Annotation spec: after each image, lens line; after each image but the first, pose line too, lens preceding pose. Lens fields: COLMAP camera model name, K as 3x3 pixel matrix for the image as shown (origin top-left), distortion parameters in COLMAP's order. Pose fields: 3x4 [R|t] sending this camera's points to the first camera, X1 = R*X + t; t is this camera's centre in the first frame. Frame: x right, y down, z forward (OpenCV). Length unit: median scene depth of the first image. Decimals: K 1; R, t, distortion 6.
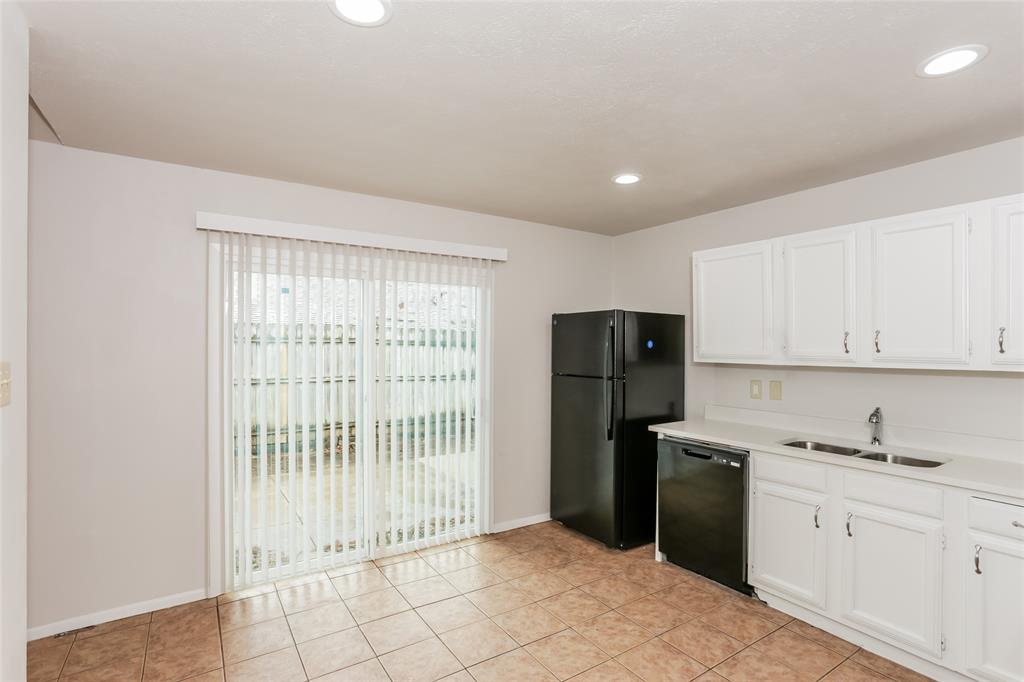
lens RADIAL K [[498.0, 0, 510.3], [0, 498.0, 346.3], [0, 0, 1]] dist [-0.080645, 0.037049]
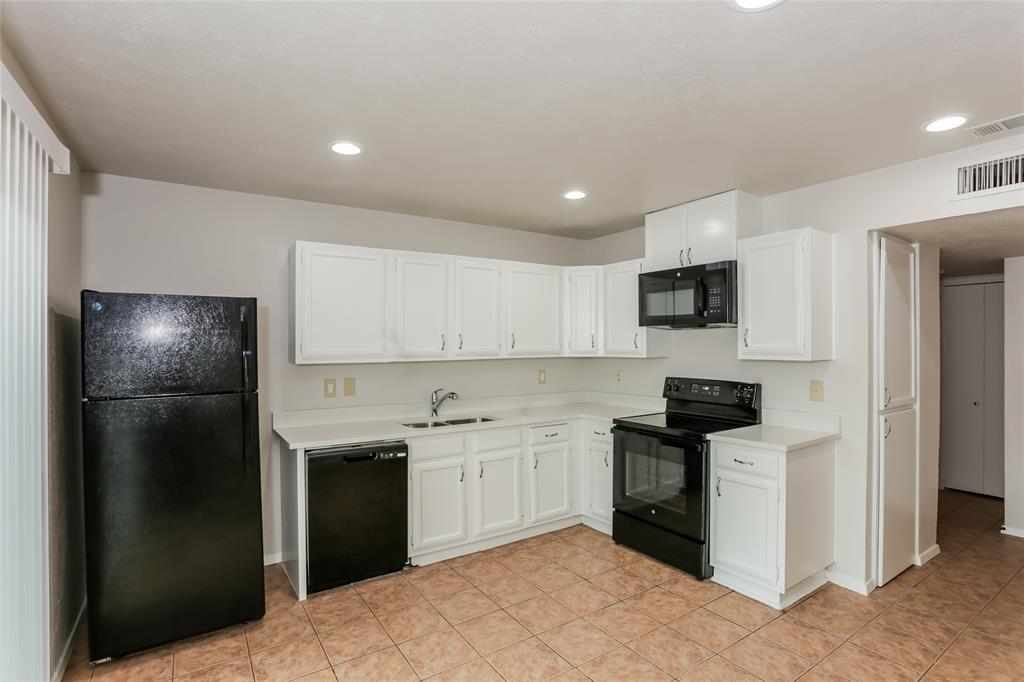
lens RADIAL K [[497.5, 0, 522.7], [0, 497.5, 342.6], [0, 0, 1]] dist [-0.078282, 0.036742]
pose [[-0.031026, 0.000256, 0.999519, -0.652295], [0.000784, 1.000000, -0.000232, -0.007143], [-0.999518, 0.000777, -0.031026, 0.771211]]
